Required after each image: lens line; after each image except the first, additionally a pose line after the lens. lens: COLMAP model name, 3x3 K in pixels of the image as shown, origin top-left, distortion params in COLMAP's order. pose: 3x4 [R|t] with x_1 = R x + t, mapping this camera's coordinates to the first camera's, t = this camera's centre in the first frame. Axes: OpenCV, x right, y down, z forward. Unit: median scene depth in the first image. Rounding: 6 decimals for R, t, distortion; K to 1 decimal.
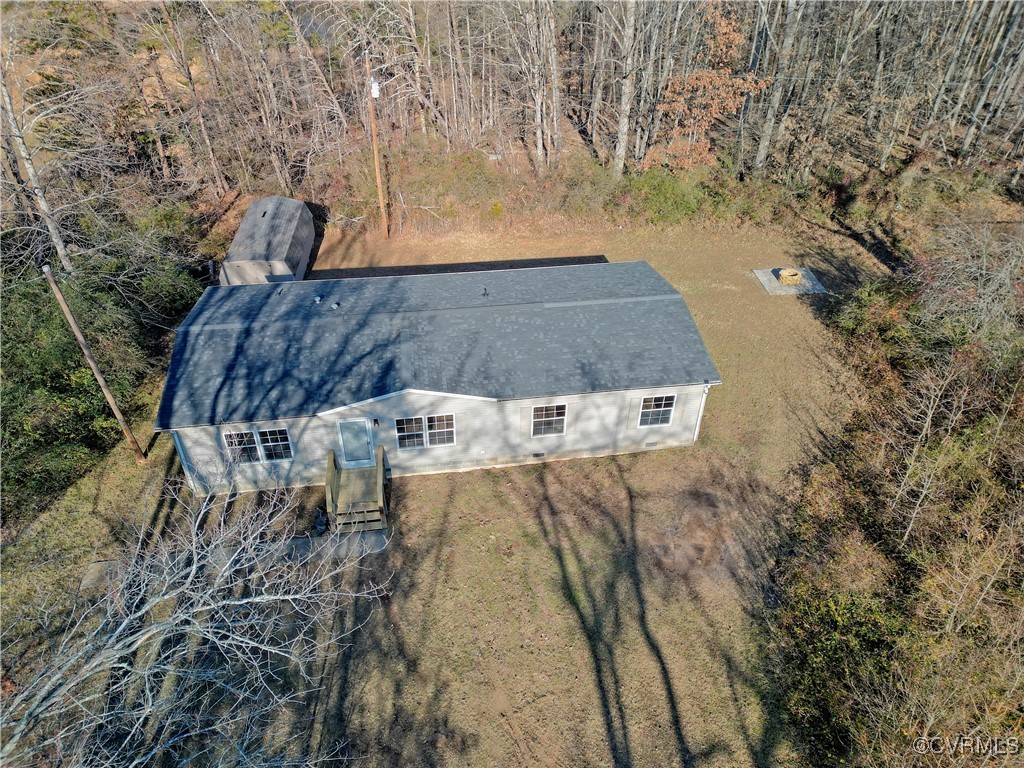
lens RADIAL K [[710.6, 0, 515.6], [0, 710.6, 370.3], [0, 0, 1]] dist [0.057420, -0.039160]
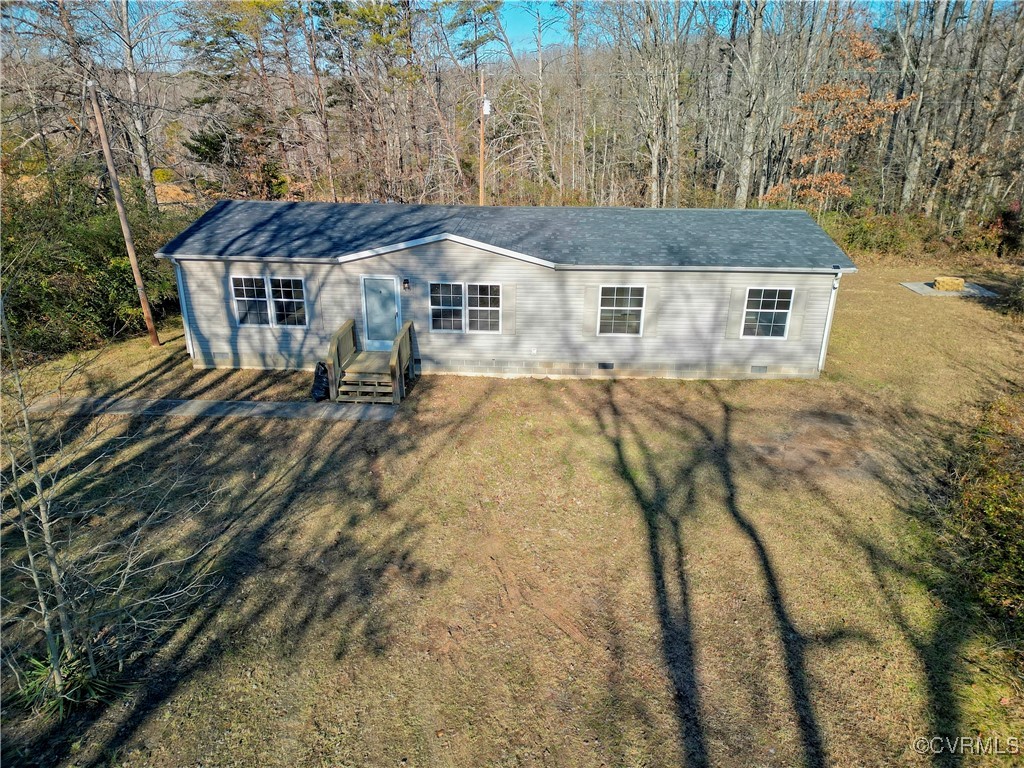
lens RADIAL K [[710.6, 0, 517.2], [0, 710.6, 367.6], [0, 0, 1]] dist [0.057420, -0.039160]
pose [[0.982023, 0.063644, -0.177708, 0.080593], [-0.108689, 0.960366, -0.256677, 0.361841], [0.154329, 0.271378, 0.950019, 0.264379]]
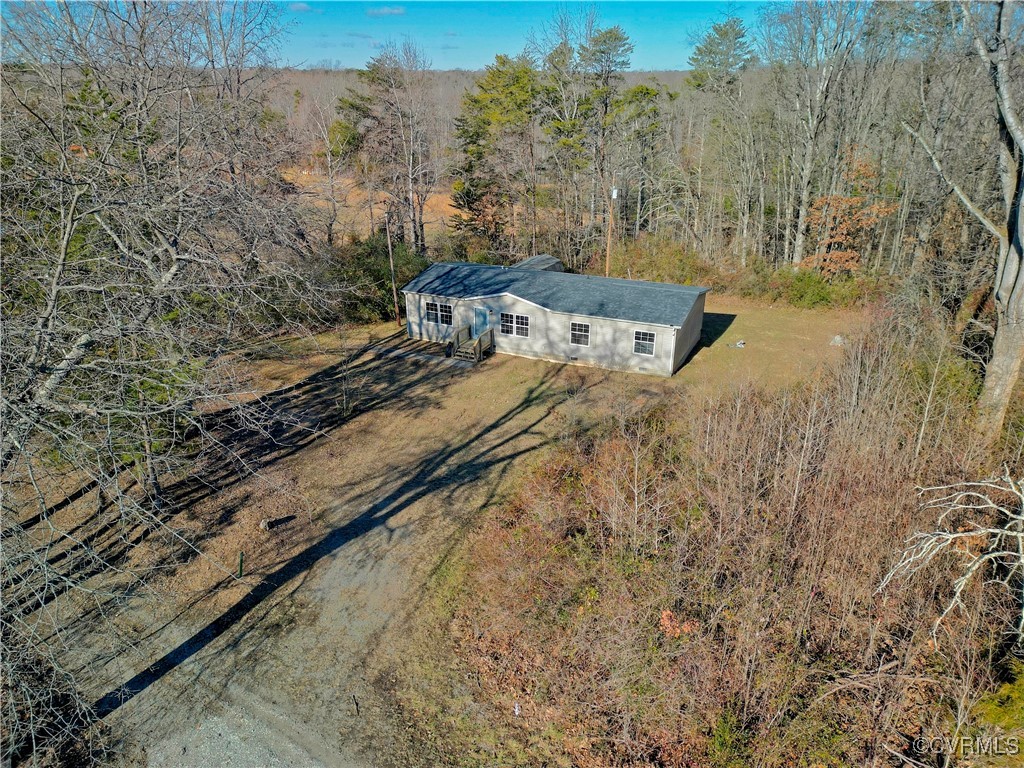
lens RADIAL K [[710.6, 0, 507.8], [0, 710.6, 386.2], [0, 0, 1]] dist [0.057420, -0.039160]
pose [[0.829666, 0.200821, -0.520889, 0.863218], [-0.320670, 0.935206, -0.150204, 0.524549], [0.456974, 0.291653, 0.840306, -0.503107]]
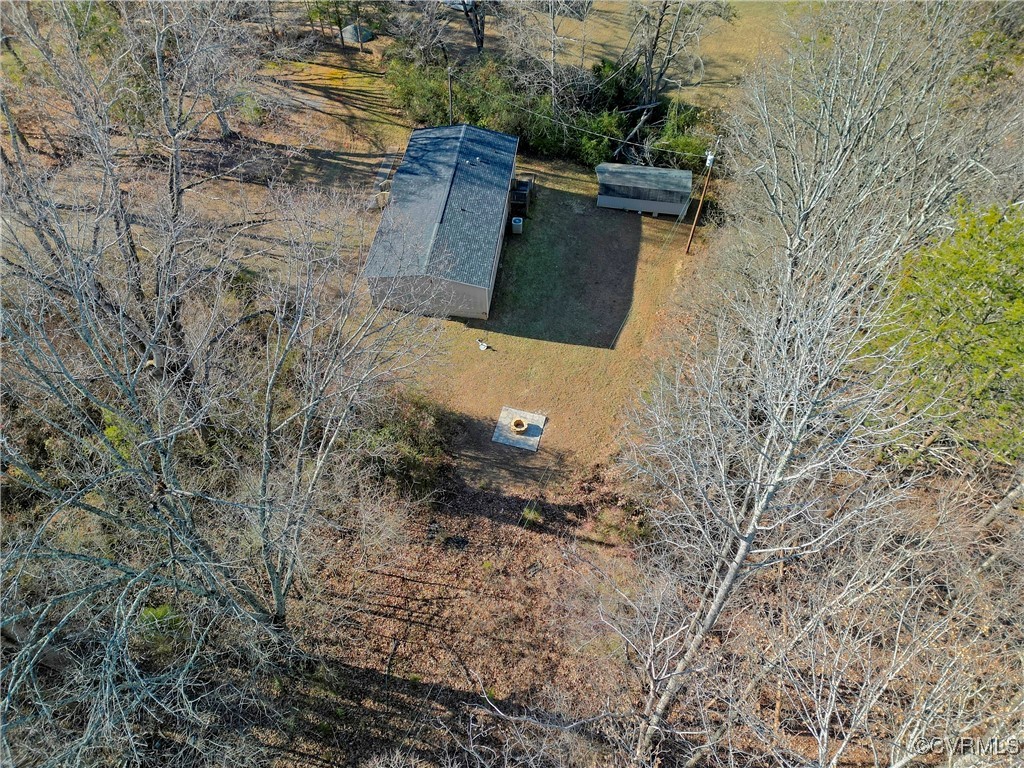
lens RADIAL K [[710.6, 0, 516.4], [0, 710.6, 385.9], [0, 0, 1]] dist [0.057420, -0.039160]
pose [[-0.266108, 0.737049, -0.621246, 1.705836], [-0.583090, 0.390123, 0.712608, -1.594470], [0.767588, 0.551873, 0.325951, 0.873825]]
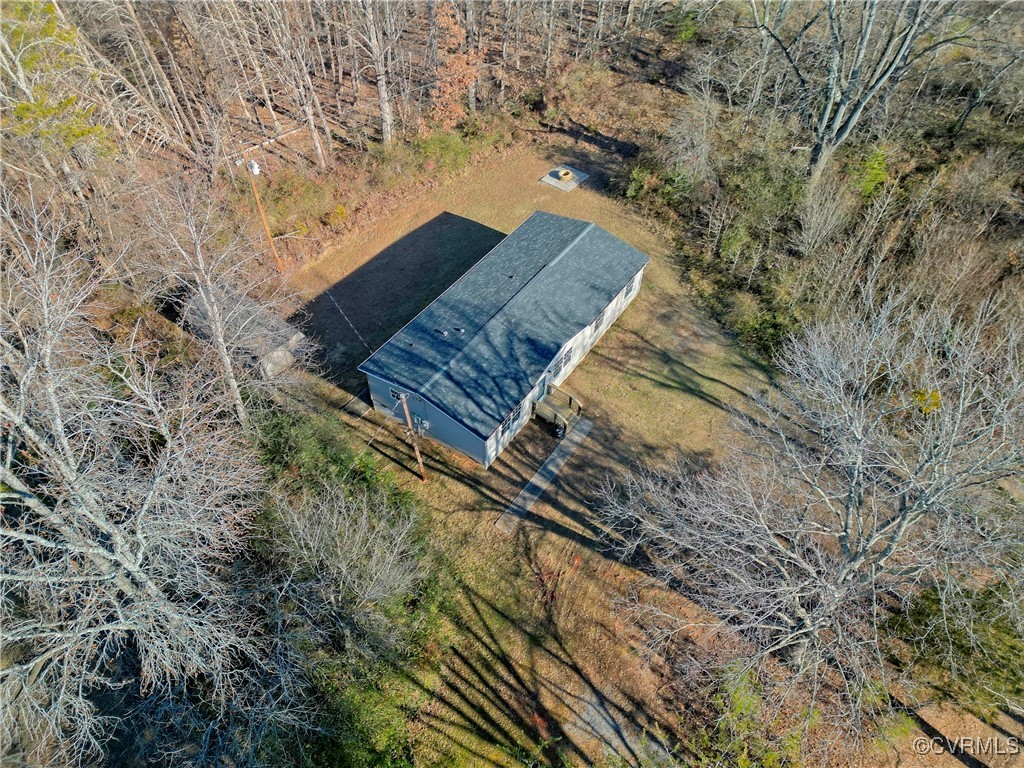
lens RADIAL K [[710.6, 0, 508.6], [0, 710.6, 386.5], [0, 0, 1]] dist [0.057420, -0.039160]
pose [[0.694100, -0.552996, 0.460891, -1.070152], [0.429928, 0.831952, 0.350740, -0.543496], [-0.577397, -0.045298, 0.815206, -0.373342]]
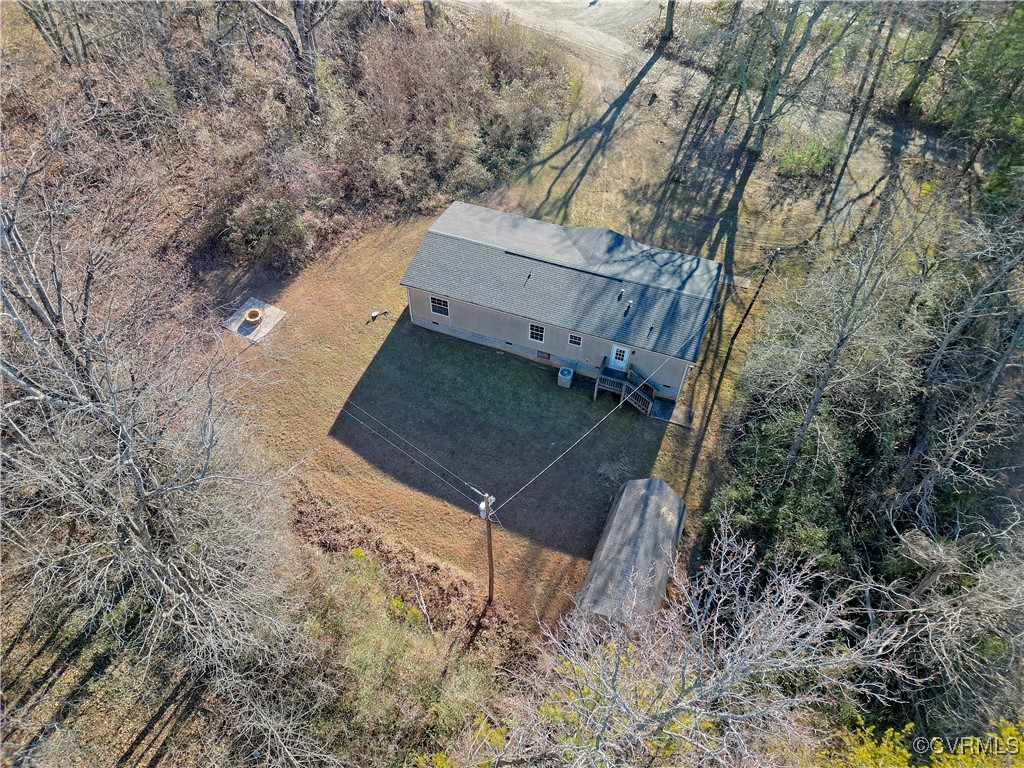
lens RADIAL K [[710.6, 0, 515.3], [0, 710.6, 379.7], [0, 0, 1]] dist [0.057420, -0.039160]
pose [[-0.878436, -0.388965, 0.277589, -0.620552], [0.255330, 0.108972, 0.960693, -1.861541], [-0.403926, 0.914785, 0.003590, 1.420745]]
